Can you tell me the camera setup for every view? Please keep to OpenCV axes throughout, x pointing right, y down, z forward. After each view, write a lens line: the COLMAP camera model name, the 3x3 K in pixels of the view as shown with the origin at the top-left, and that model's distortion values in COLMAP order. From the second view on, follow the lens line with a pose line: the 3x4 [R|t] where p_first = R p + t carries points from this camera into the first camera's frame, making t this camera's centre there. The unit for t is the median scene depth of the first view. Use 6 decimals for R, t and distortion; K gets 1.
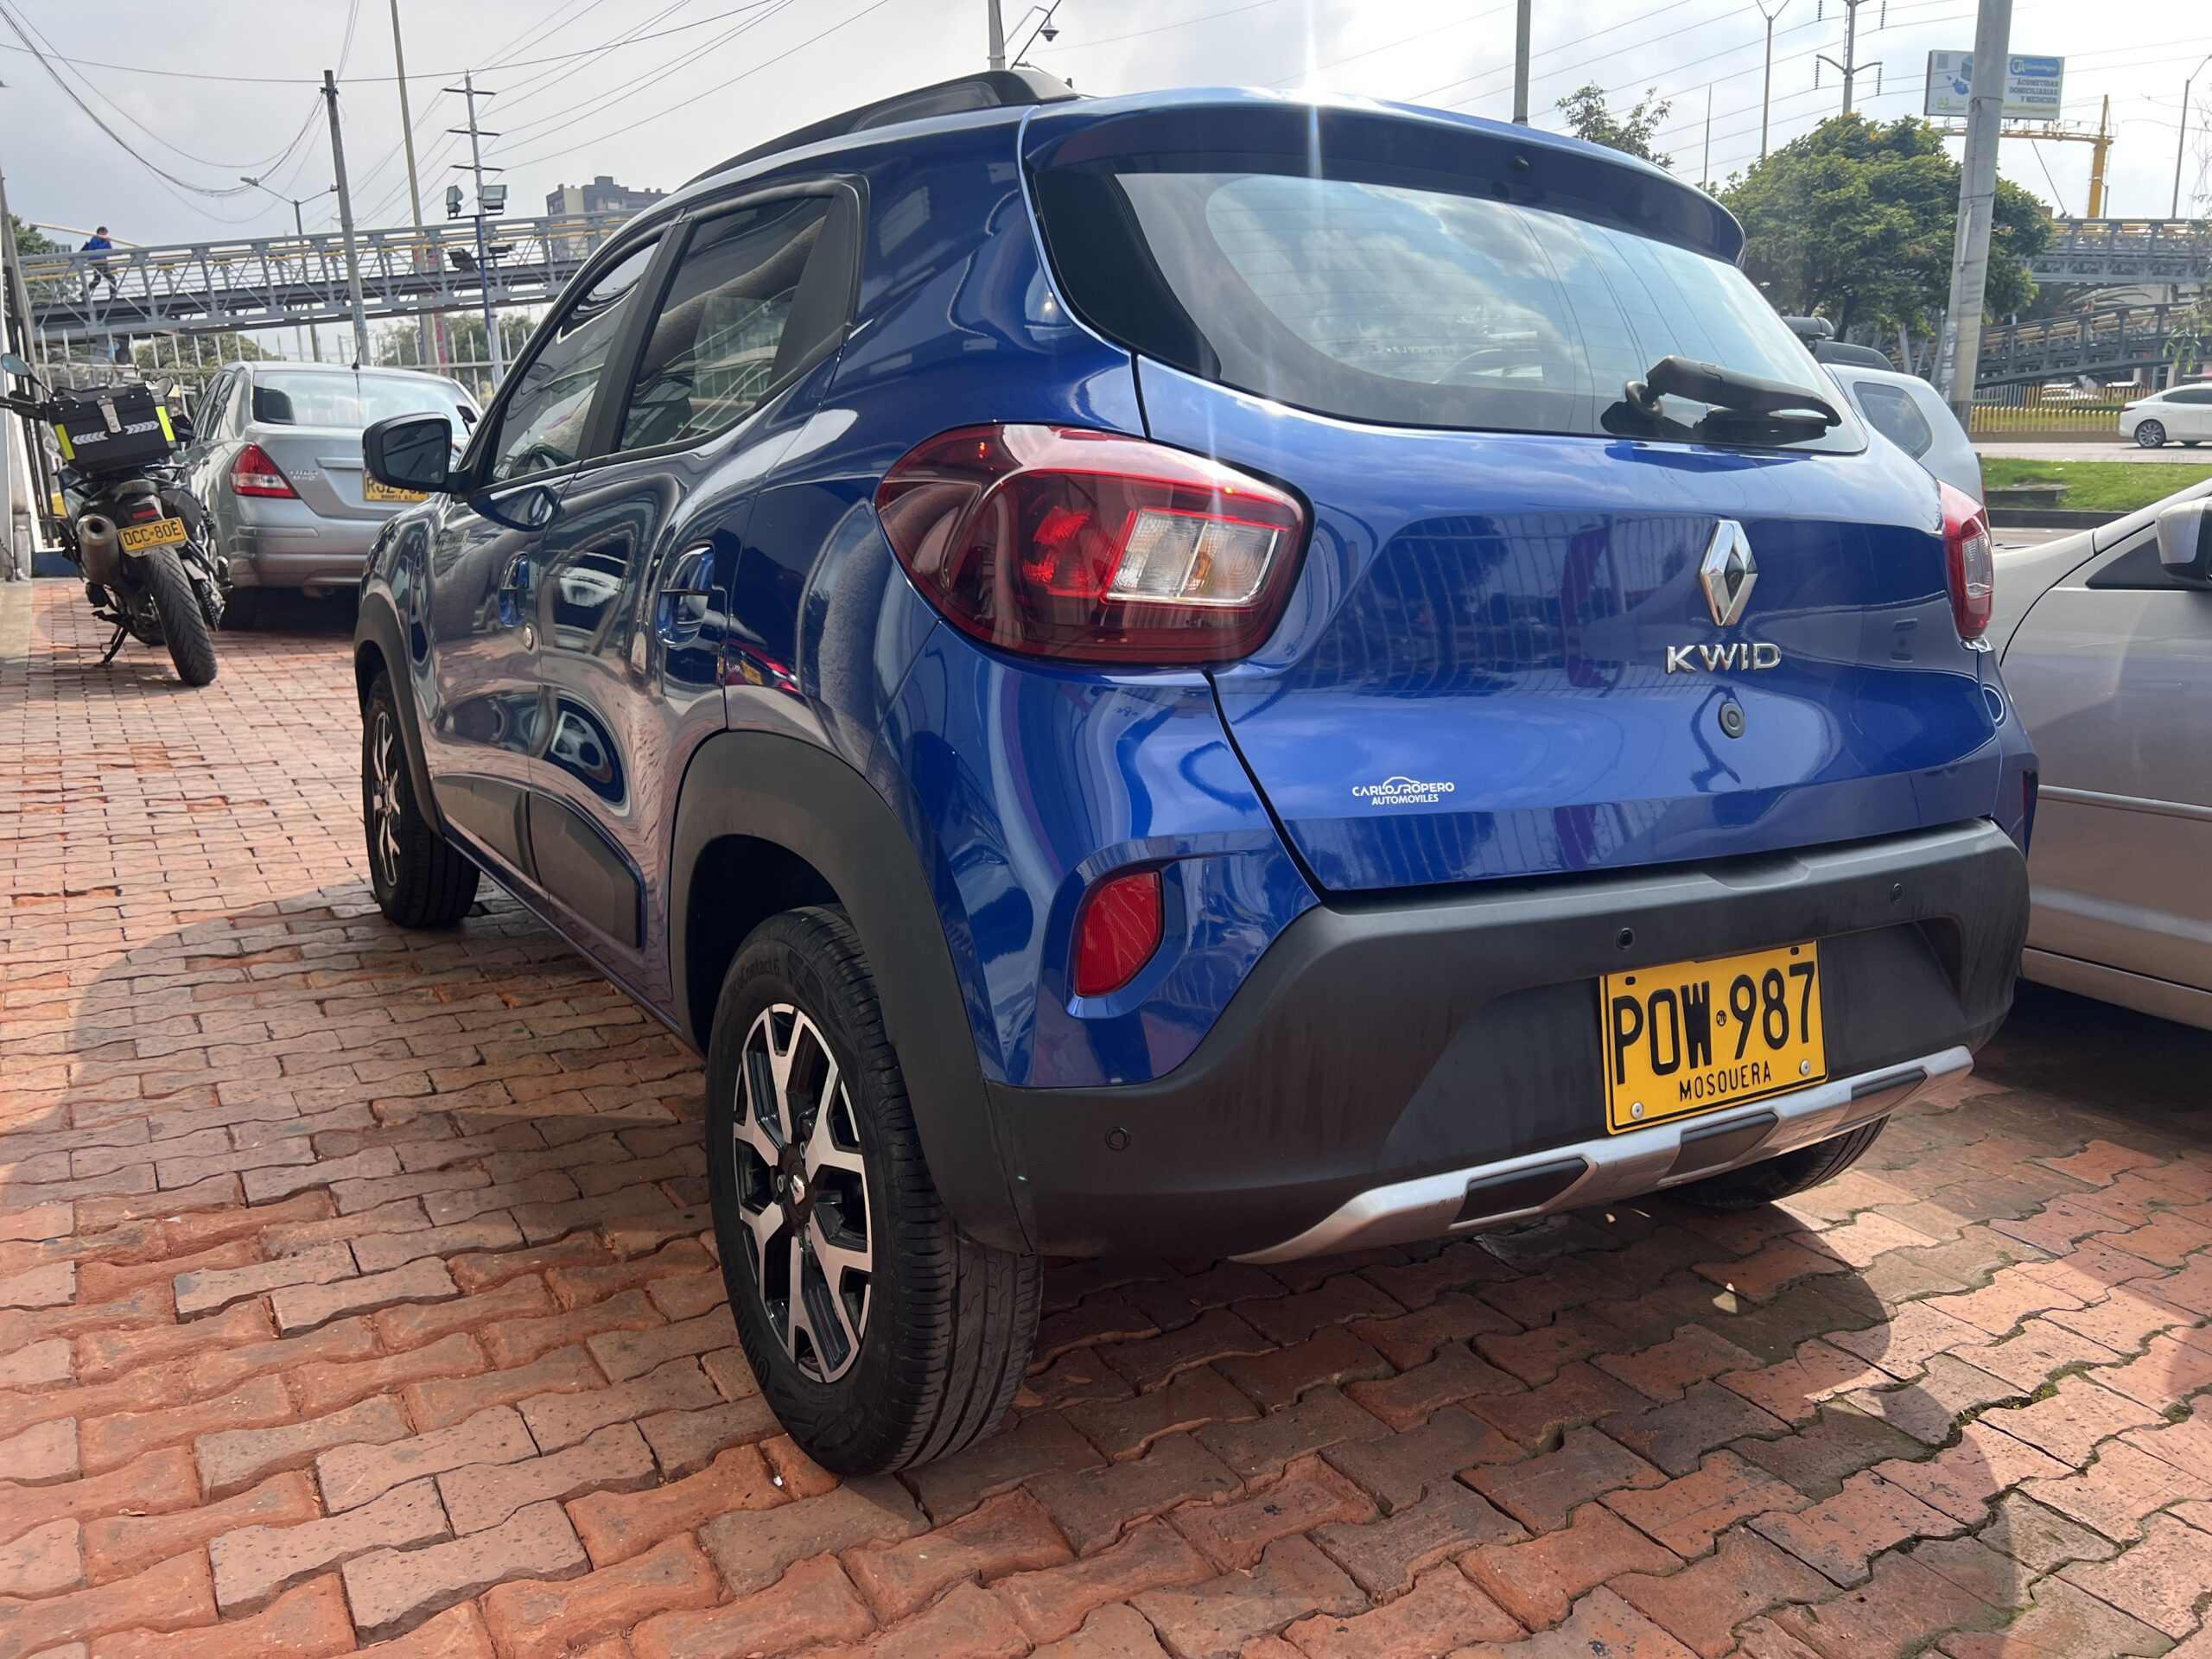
lens RADIAL K [[1672.4, 0, 1135.1], [0, 1672.4, 803.4], [0, 0, 1]] dist [0.053822, -0.056537]
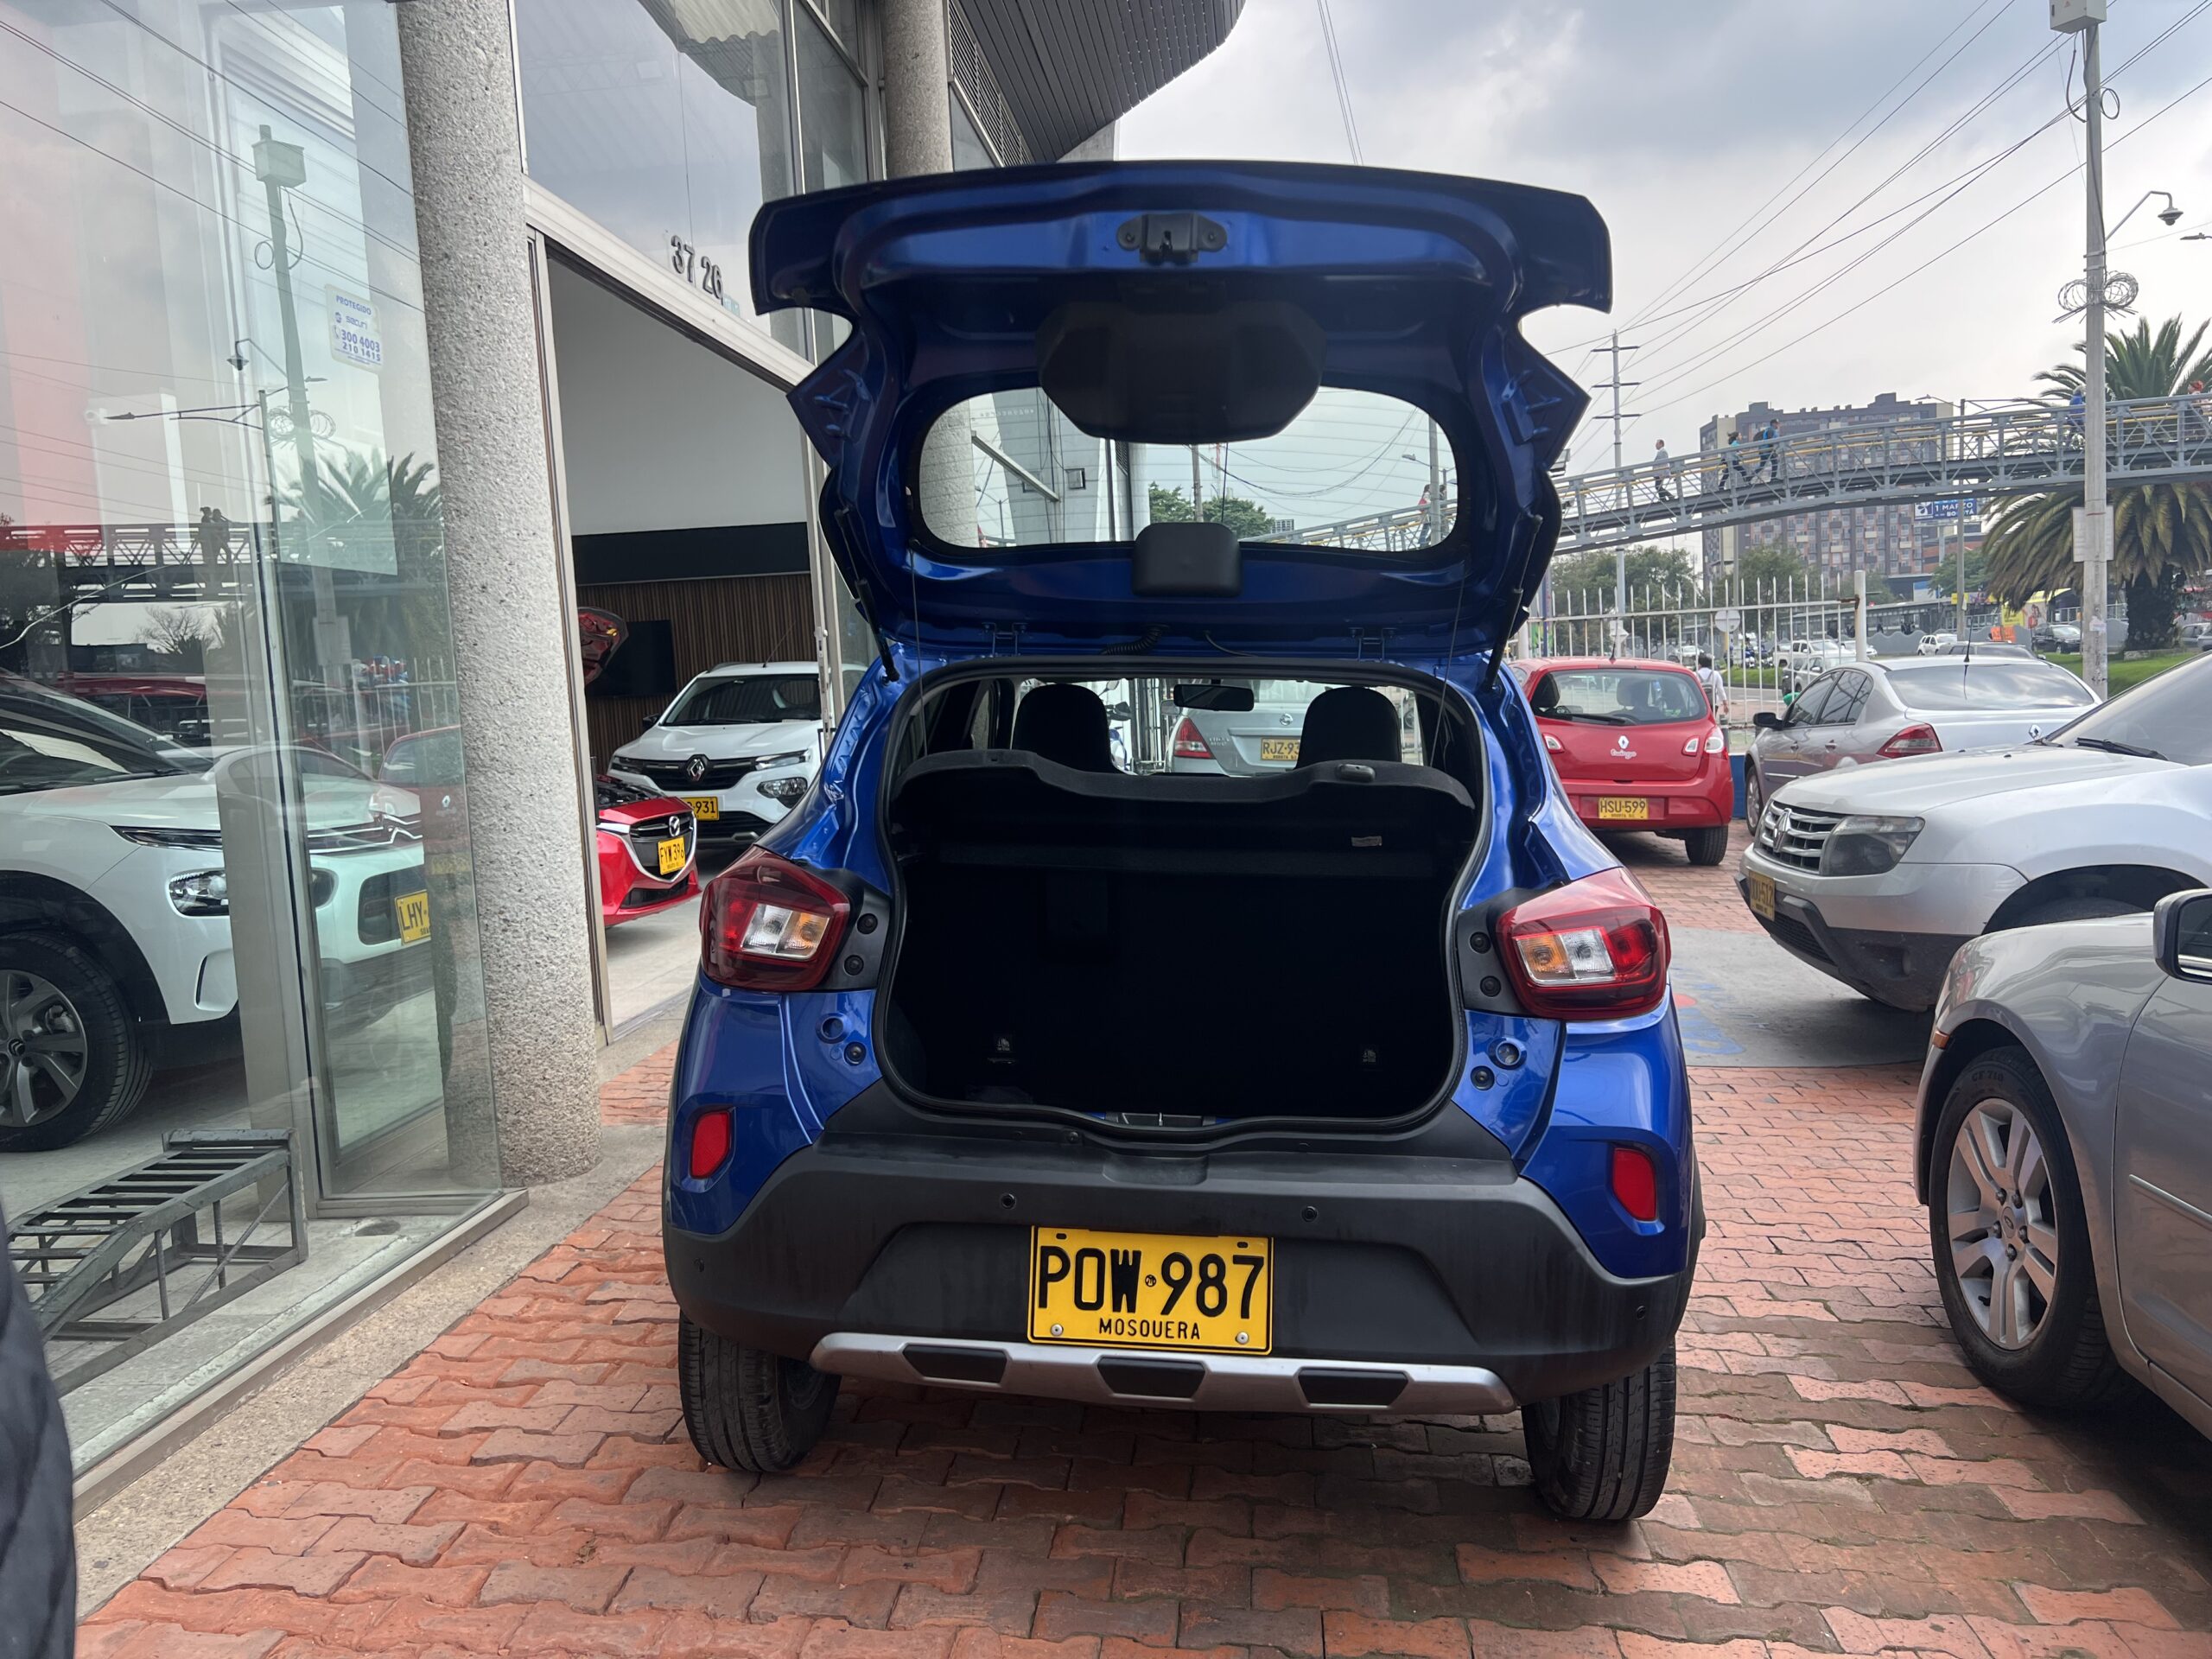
lens RADIAL K [[1672.4, 0, 1093.8], [0, 1672.4, 846.3], [0, 0, 1]] dist [0.053822, -0.056537]
pose [[0.790328, 0.039489, -0.611409, 1.126432], [-0.103362, 0.992211, -0.069524, -0.121849], [0.603902, 0.118143, 0.788254, -0.139487]]
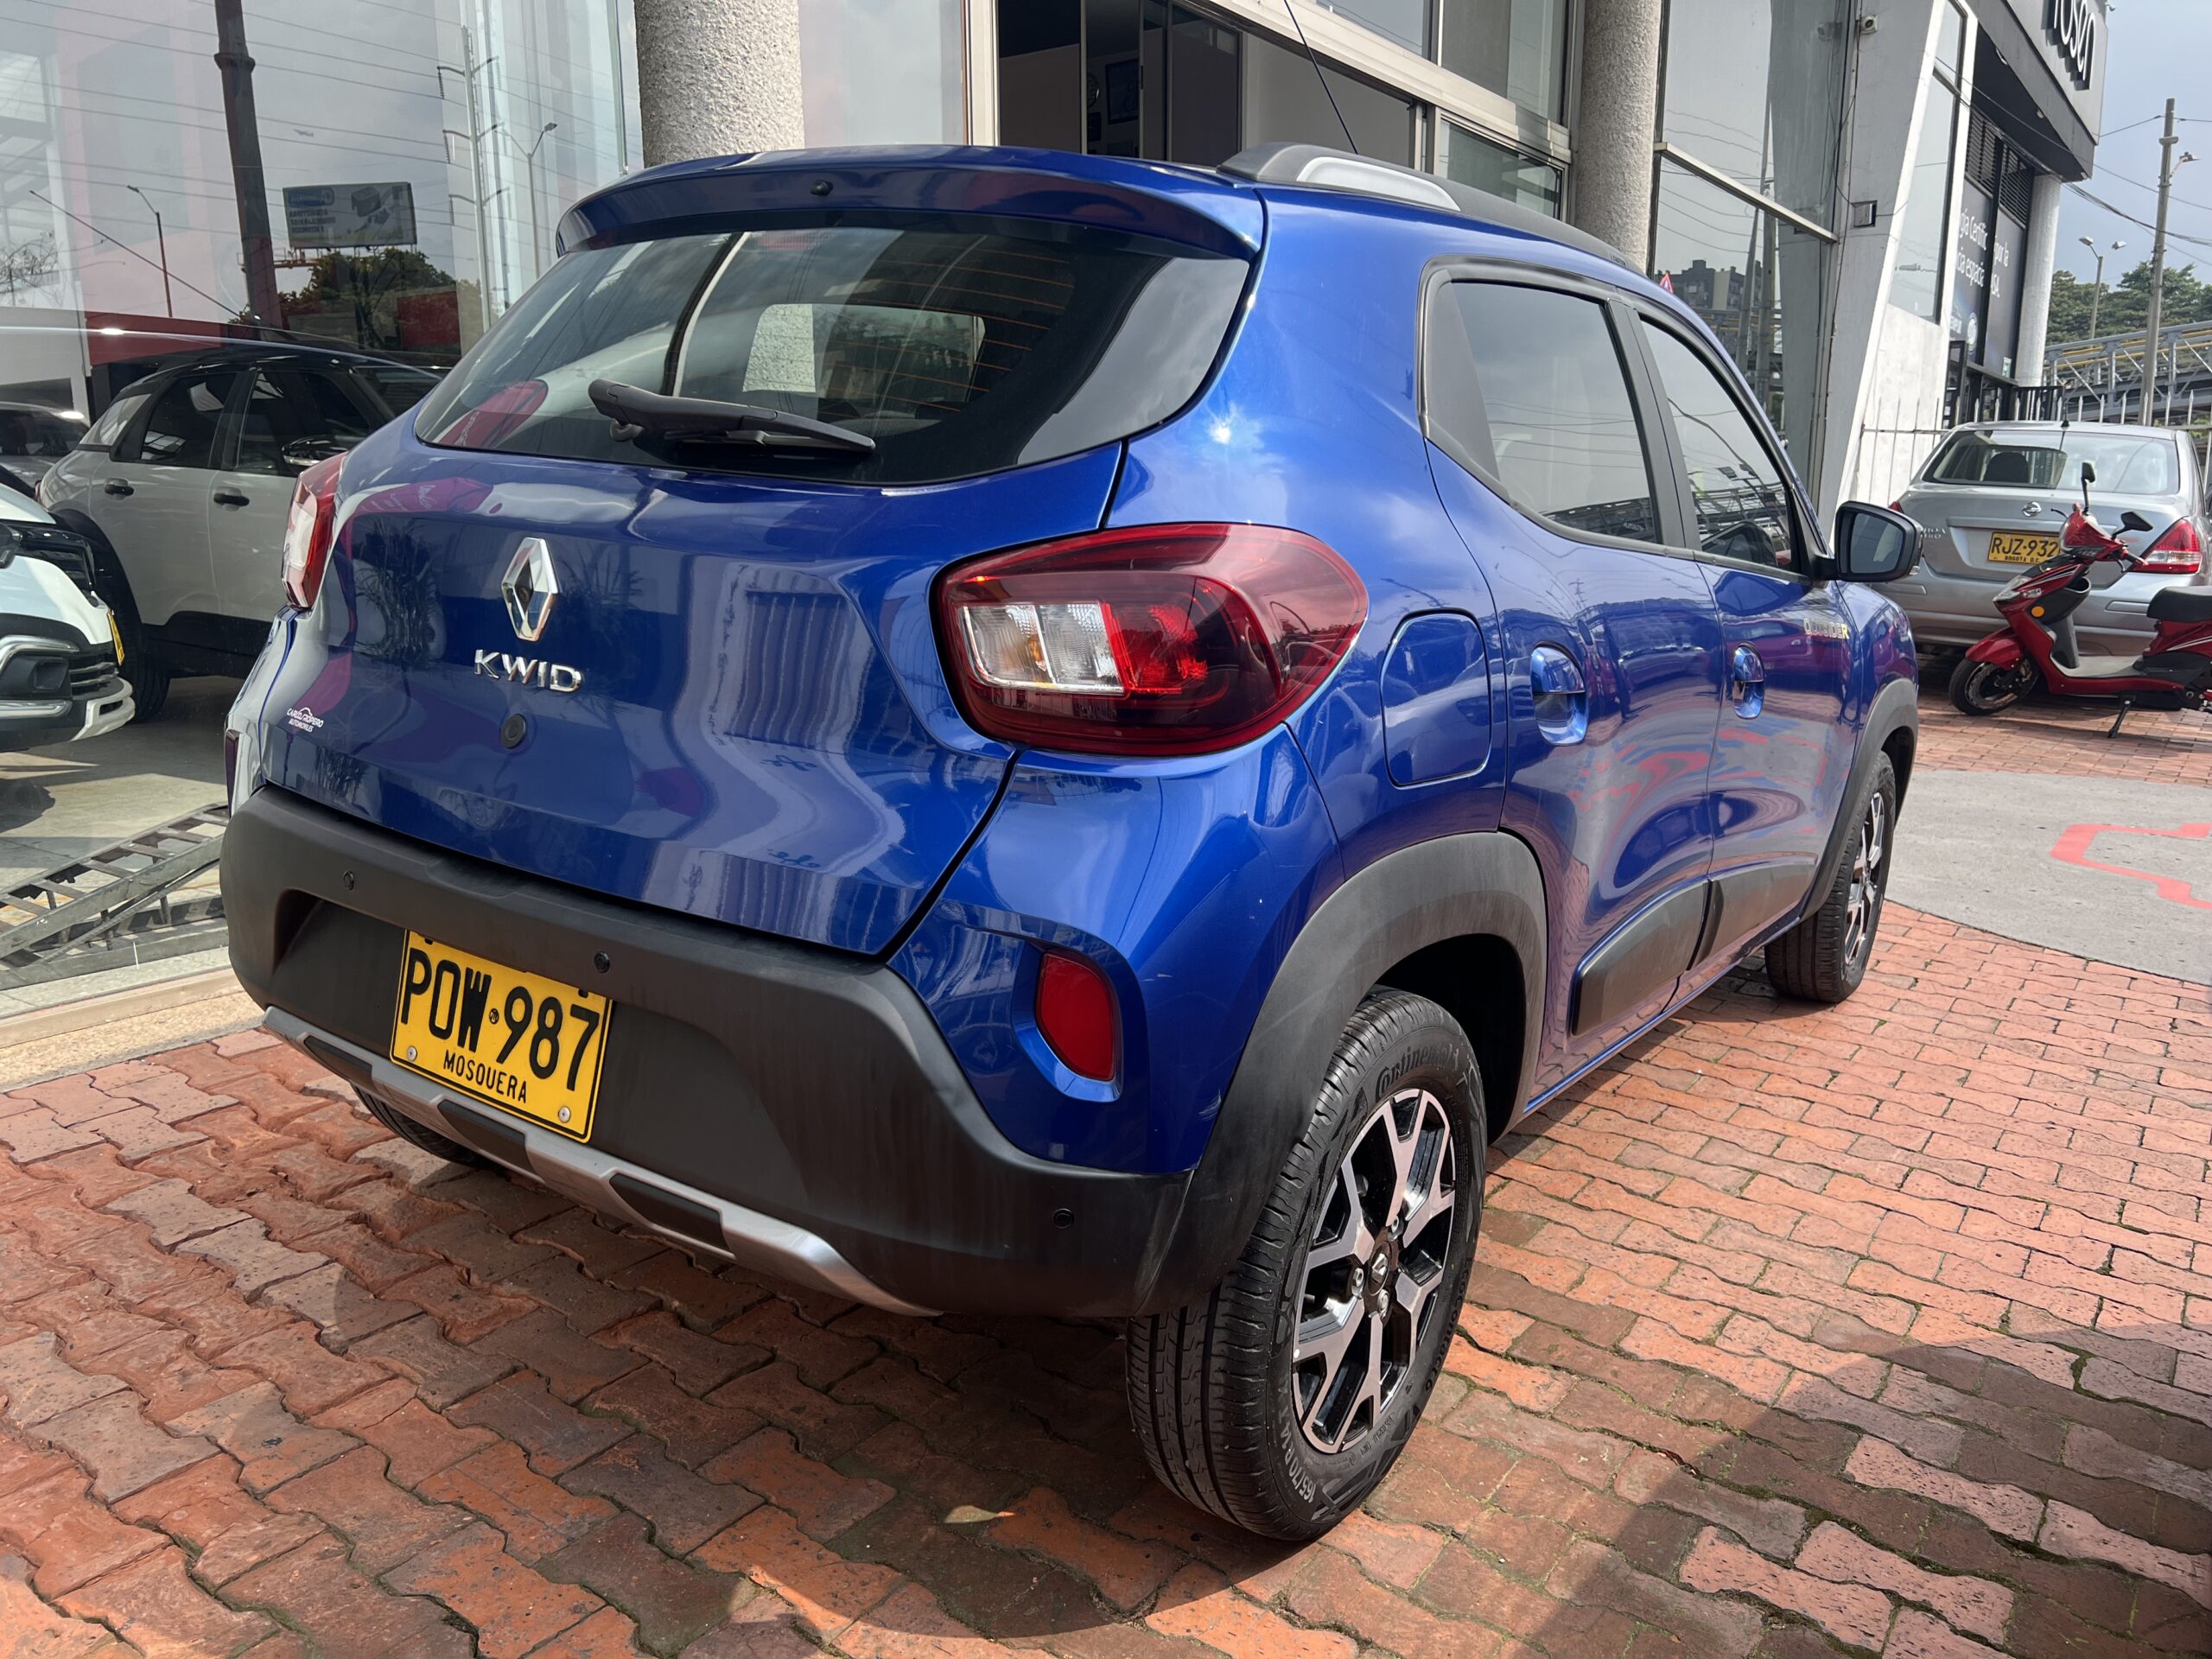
lens RADIAL K [[1672.4, 0, 1103.7], [0, 1672.4, 816.7], [0, 0, 1]] dist [0.053822, -0.056537]
pose [[0.394915, 0.192862, -0.898246, 1.400874], [-0.221187, 0.968918, 0.110791, -0.188794], [0.891694, 0.154927, 0.425299, 0.873220]]
